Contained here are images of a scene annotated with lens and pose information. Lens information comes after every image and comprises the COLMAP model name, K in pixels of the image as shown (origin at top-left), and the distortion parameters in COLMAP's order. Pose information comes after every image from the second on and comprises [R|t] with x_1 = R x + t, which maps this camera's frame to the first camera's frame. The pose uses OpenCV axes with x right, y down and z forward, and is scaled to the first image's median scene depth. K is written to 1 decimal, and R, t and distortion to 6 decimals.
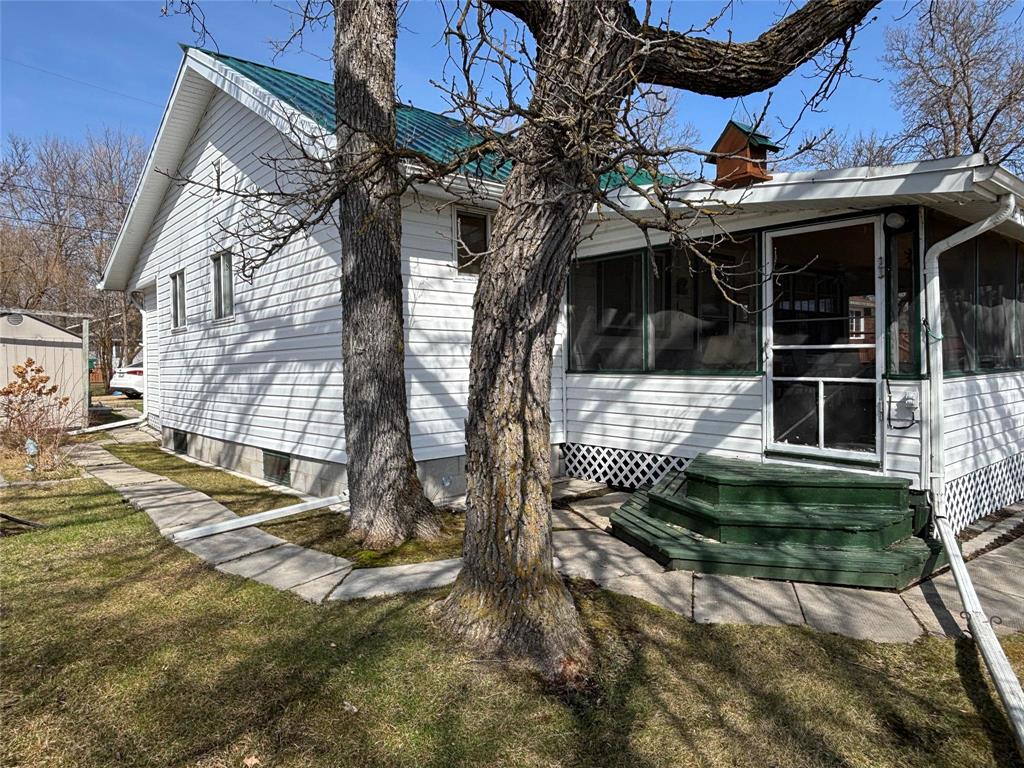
lens RADIAL K [[655.5, 0, 511.2], [0, 655.5, 384.4], [0, 0, 1]] dist [-0.006016, 0.000148]
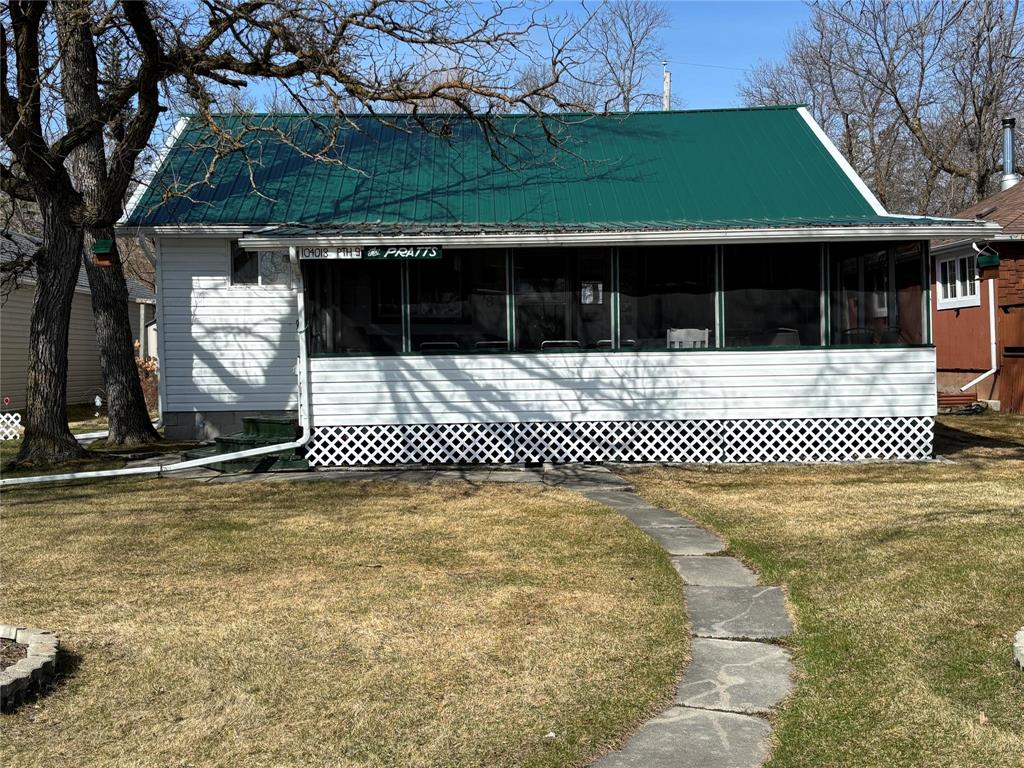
lens RADIAL K [[1217.7, 0, 512.6], [0, 1217.7, 382.3], [0, 0, 1]] dist [0.012682, 0.000000]
pose [[0.819461, 0.014683, -0.572947, 2.021114], [-0.018002, 0.999838, -0.000124, 0.037370], [0.572852, 0.010415, 0.819592, -0.866896]]
